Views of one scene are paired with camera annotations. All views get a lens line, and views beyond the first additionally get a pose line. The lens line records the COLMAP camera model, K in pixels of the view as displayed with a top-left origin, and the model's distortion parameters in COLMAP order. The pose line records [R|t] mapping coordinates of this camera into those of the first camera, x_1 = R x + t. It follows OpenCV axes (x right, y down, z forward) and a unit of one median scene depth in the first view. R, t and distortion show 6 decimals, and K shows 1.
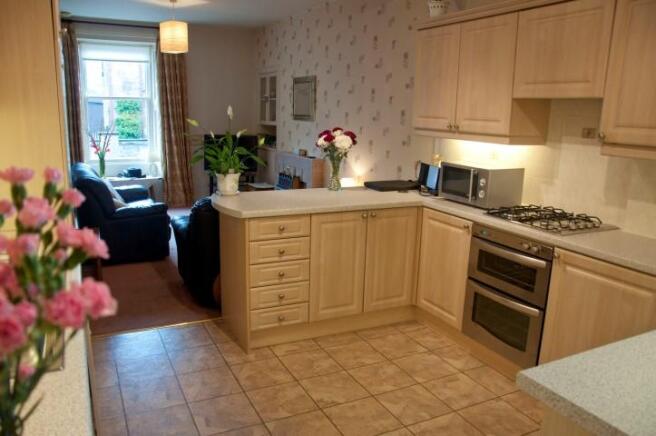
lens RADIAL K [[522.6, 0, 328.5], [0, 522.6, 215.2], [0, 0, 1]] dist [-0.112206, 0.057116]
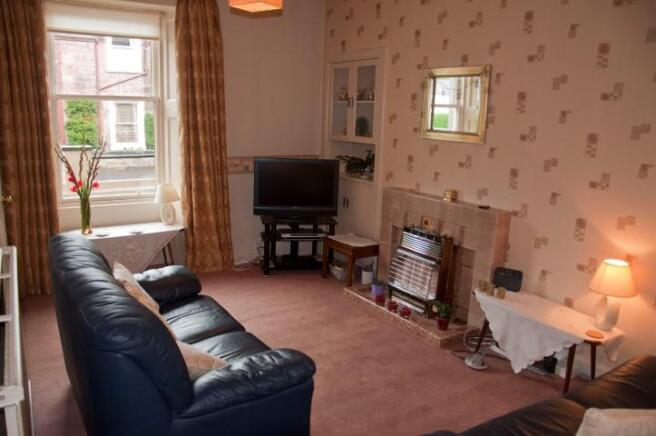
lens RADIAL K [[522.6, 0, 327.3], [0, 522.6, 221.7], [0, 0, 1]] dist [-0.112206, 0.057116]
pose [[0.995216, -0.016181, 0.096354, -0.213131], [0.015063, 0.999811, 0.012312, -0.084699], [-0.096535, -0.010802, 0.995271, 0.369137]]
